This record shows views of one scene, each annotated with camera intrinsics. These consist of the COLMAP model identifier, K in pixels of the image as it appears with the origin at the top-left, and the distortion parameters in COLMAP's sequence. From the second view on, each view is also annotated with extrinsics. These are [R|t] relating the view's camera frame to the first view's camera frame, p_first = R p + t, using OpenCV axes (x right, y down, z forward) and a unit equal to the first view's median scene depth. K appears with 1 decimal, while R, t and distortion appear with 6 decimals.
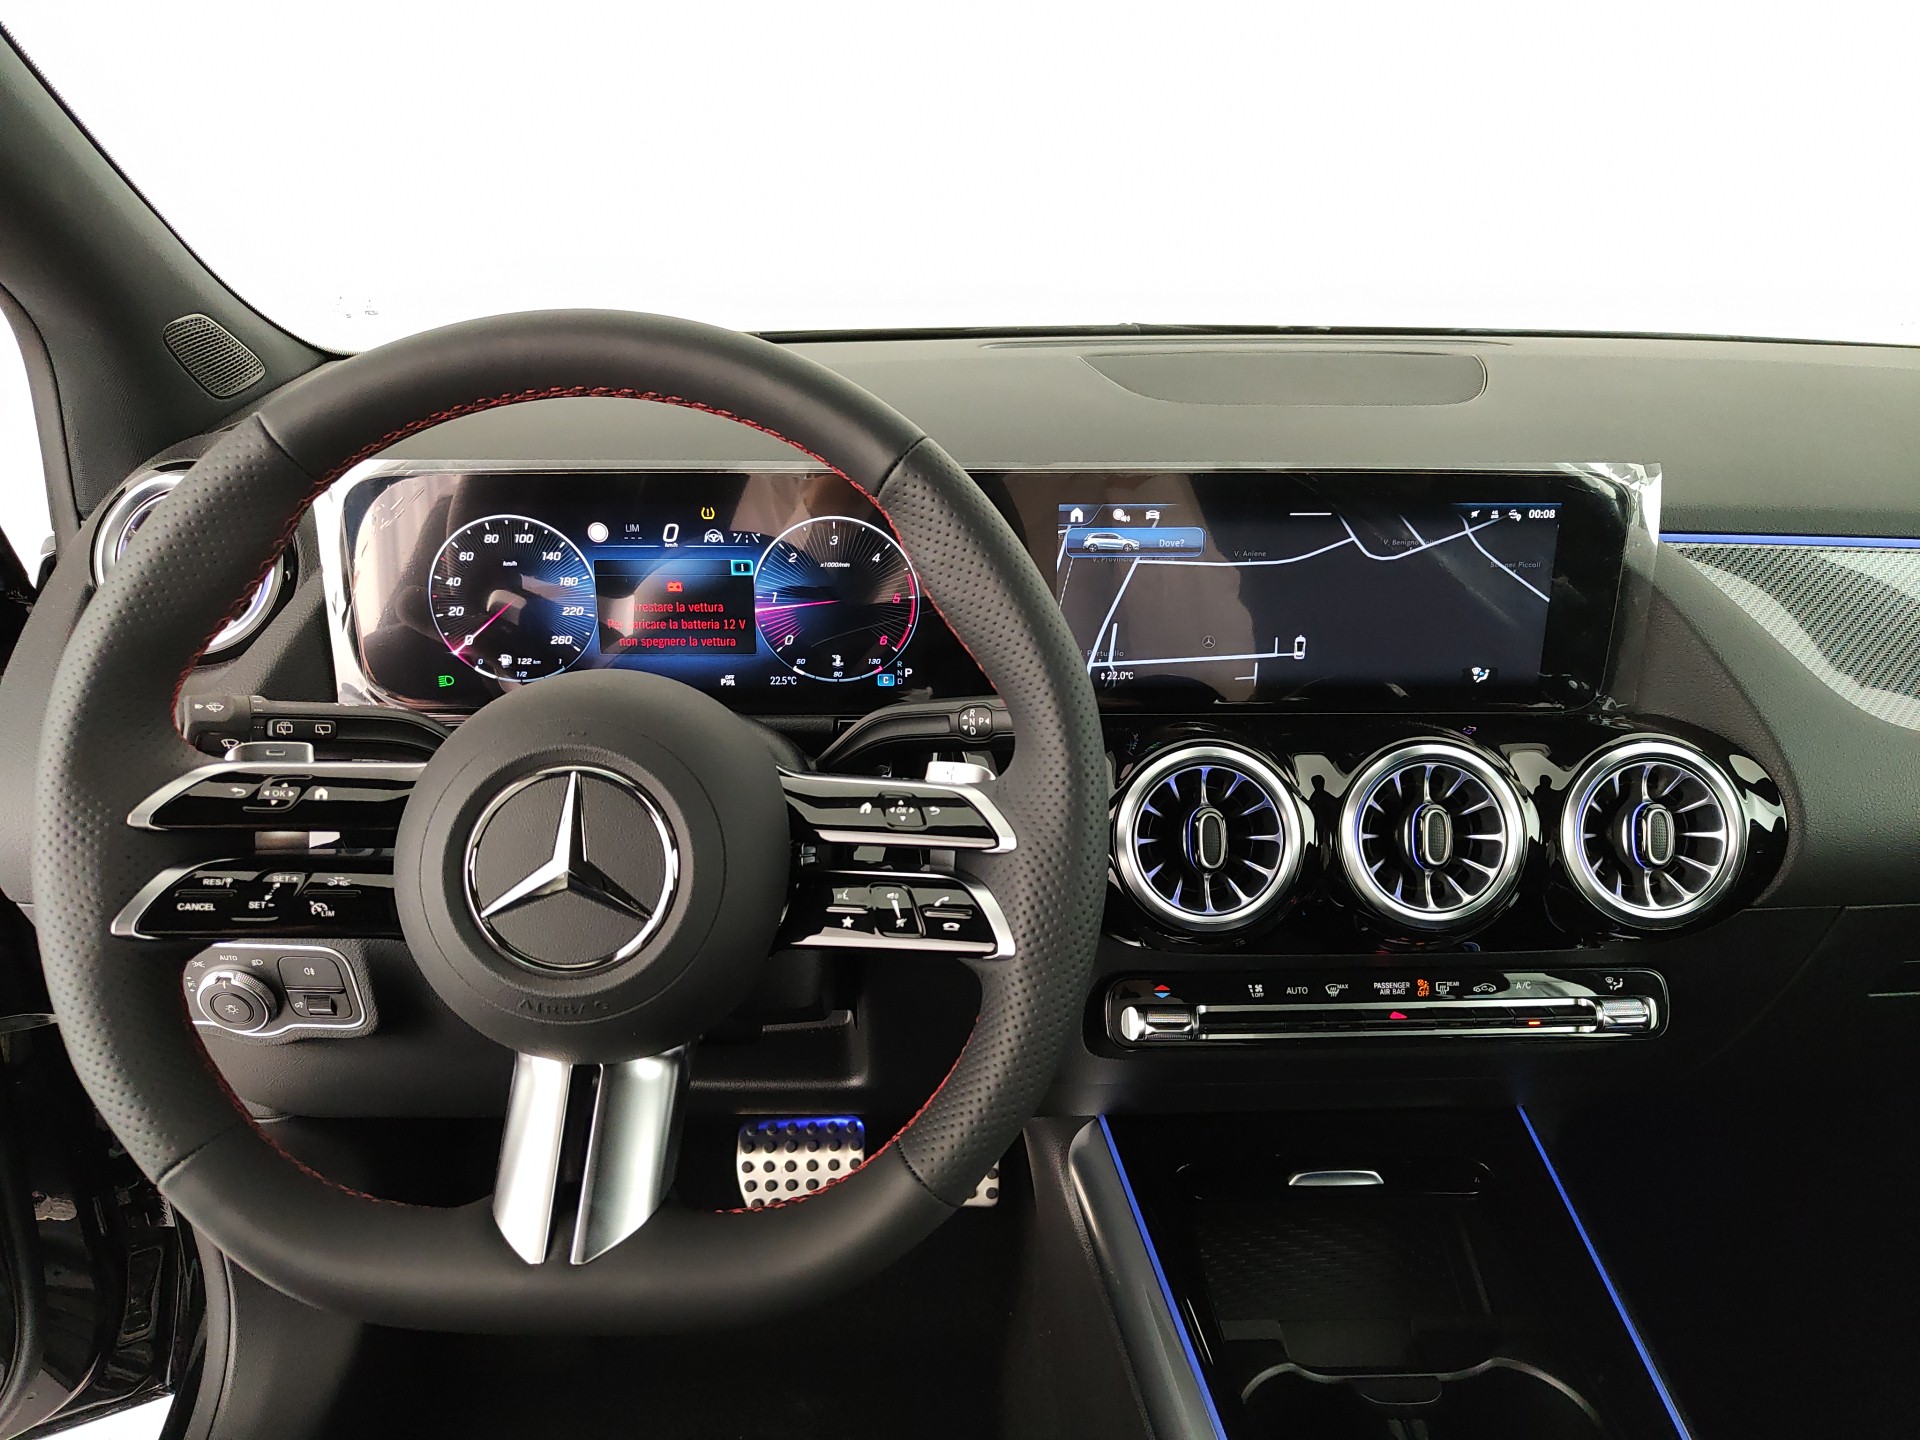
lens RADIAL K [[1366.4, 0, 956.1], [0, 1366.4, 725.2], [0, 0, 1]] dist [0.011239, -0.022929]
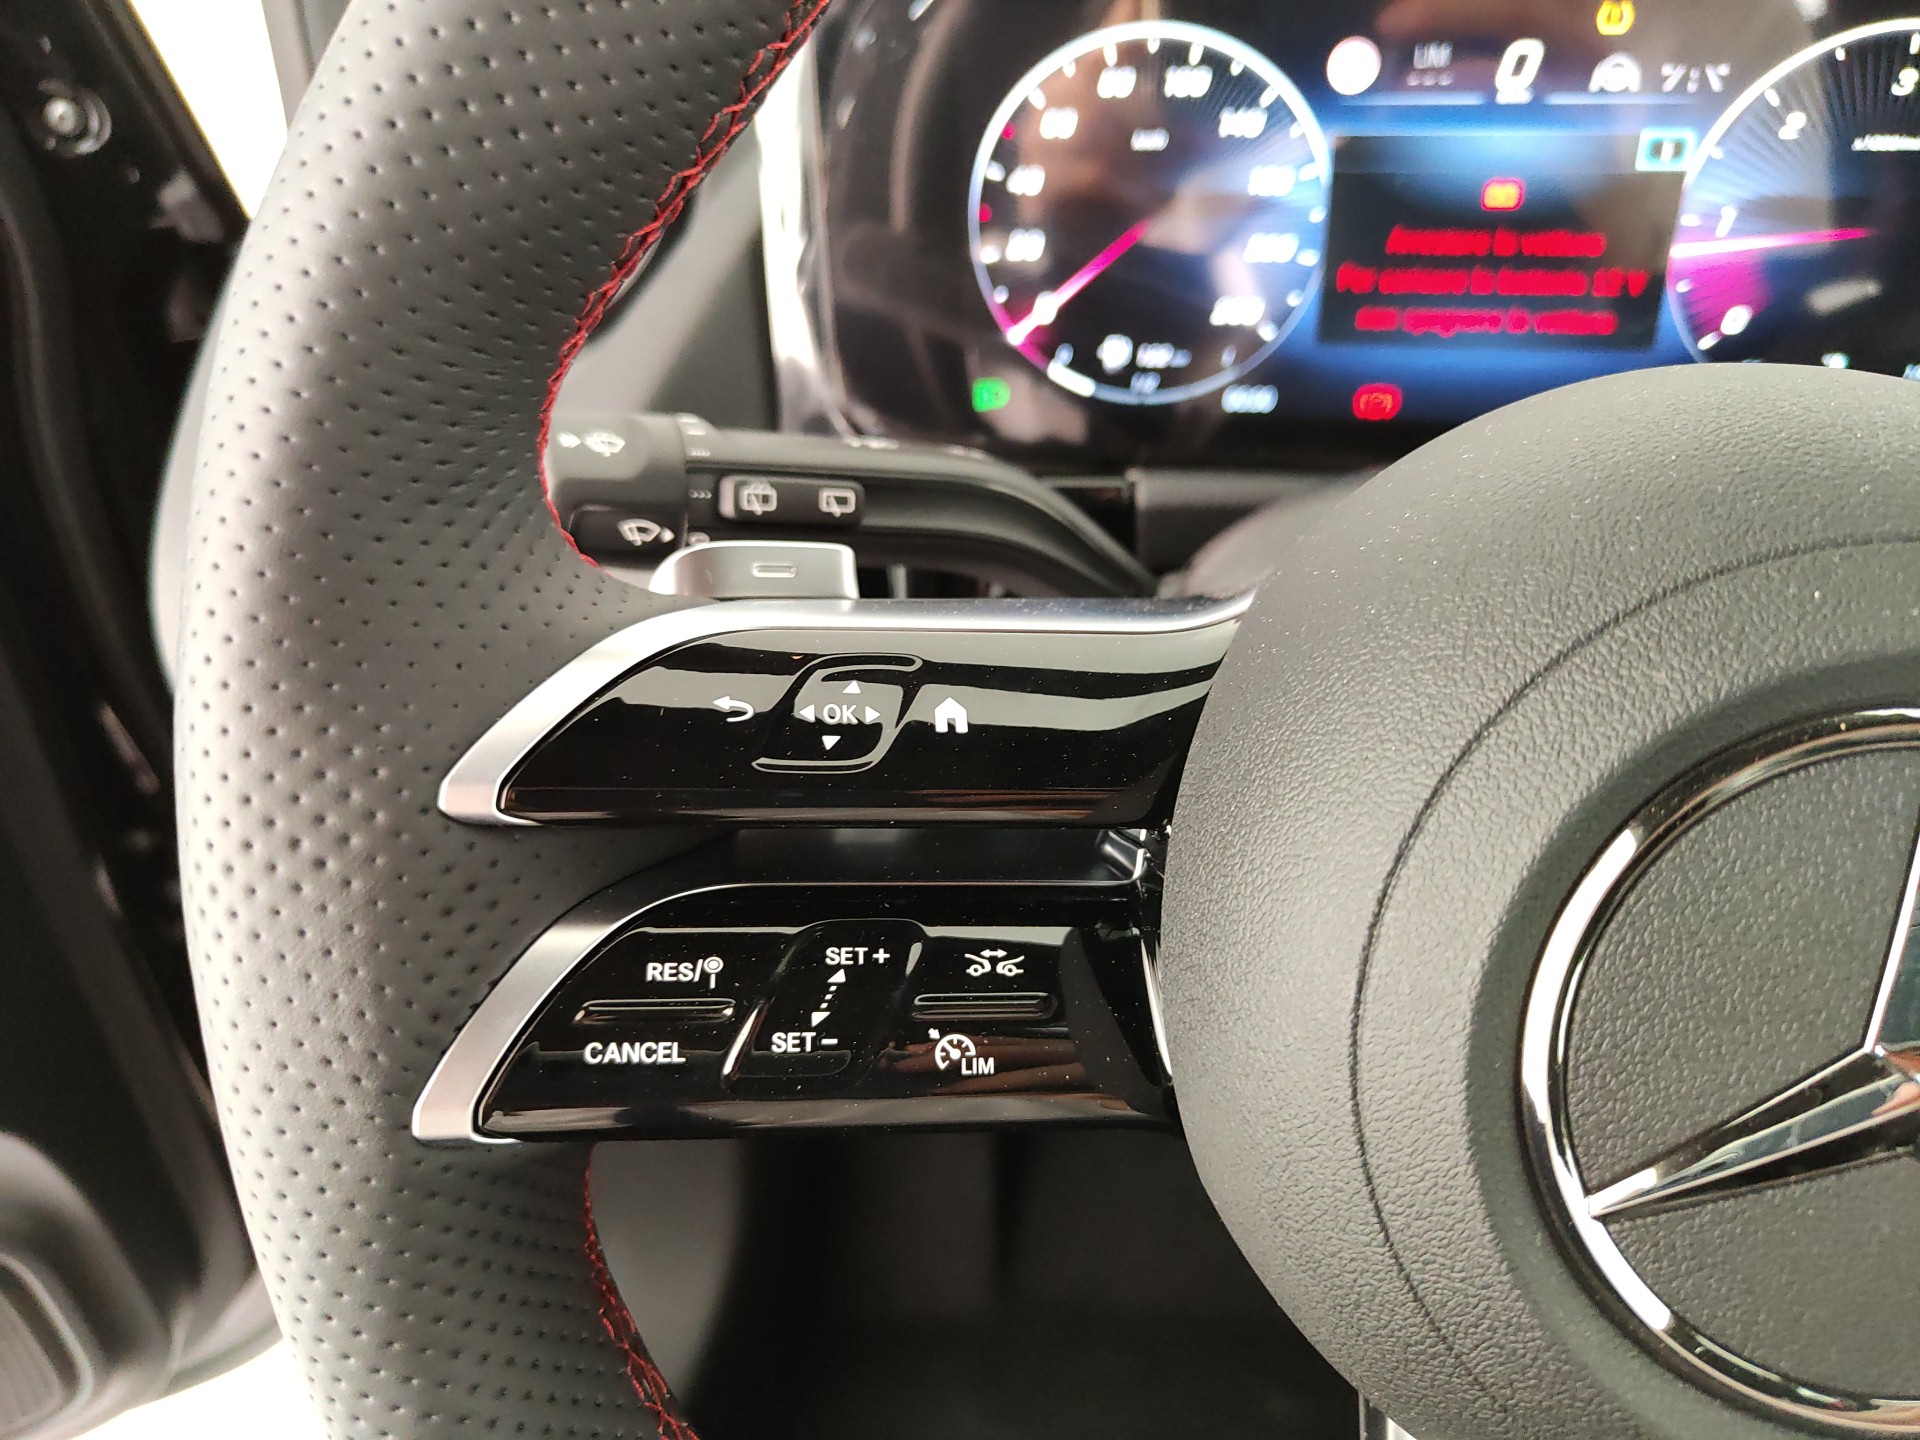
lens RADIAL K [[1366.4, 0, 948.9], [0, 1366.4, 683.0], [0, 0, 1]] dist [0.011239, -0.022929]
pose [[0.986530, 0.057010, -0.153324, -0.311318], [-0.030440, 0.984911, 0.170361, -0.013035], [0.160723, -0.163399, 0.973380, 0.502675]]
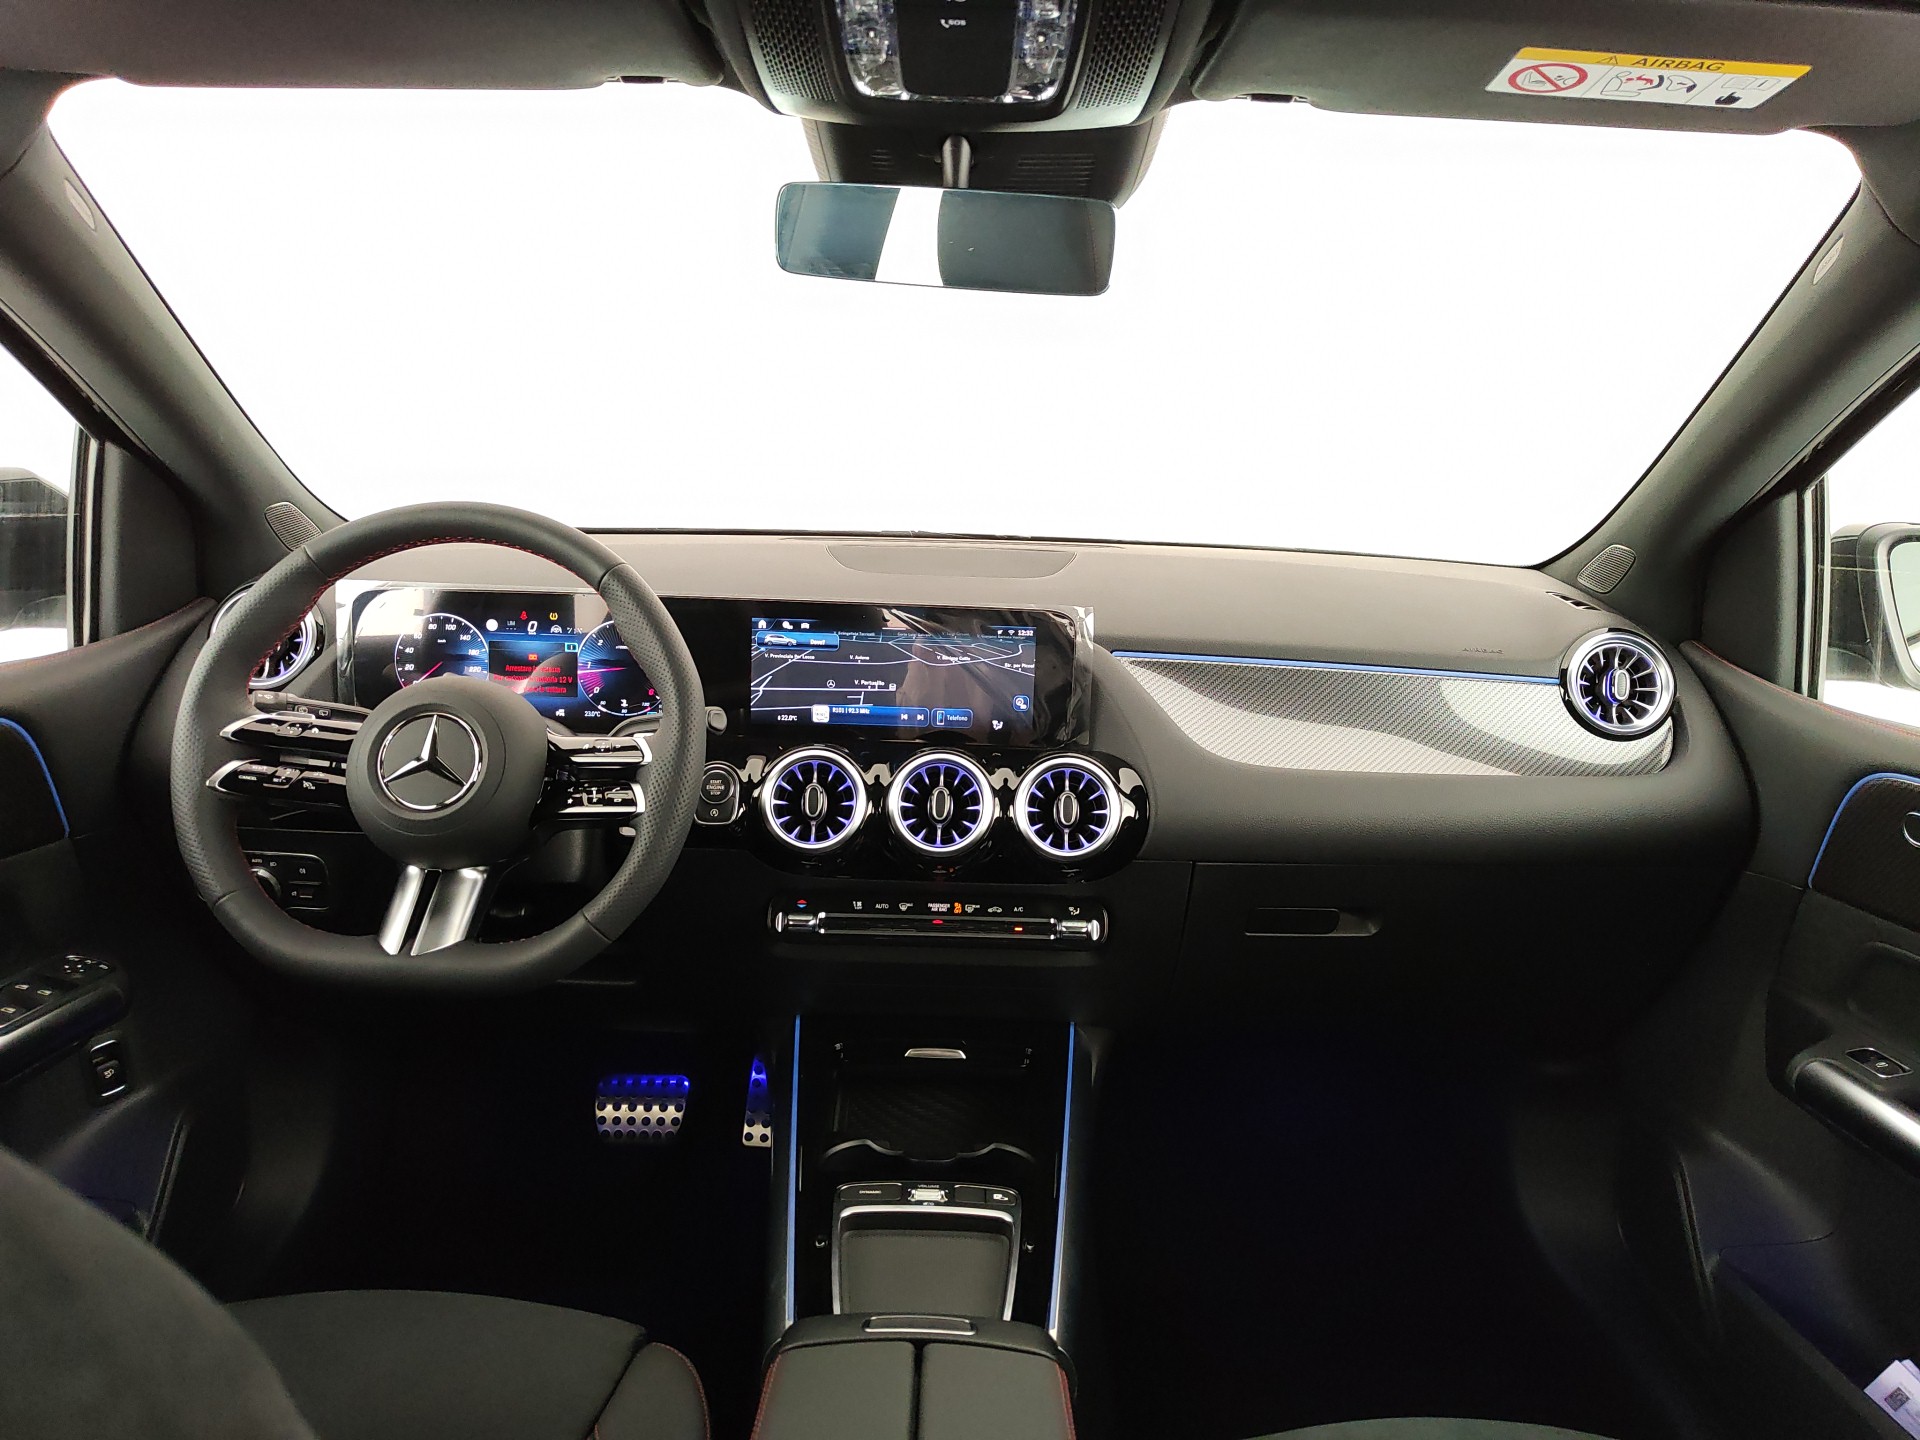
lens RADIAL K [[1366.4, 0, 973.1], [0, 1366.4, 701.8], [0, 0, 1]] dist [0.011239, -0.022929]
pose [[0.999120, 0.032896, -0.026023, 0.412274], [-0.036900, 0.984339, -0.172379, 0.240578], [0.019944, 0.173188, 0.984687, -0.721944]]
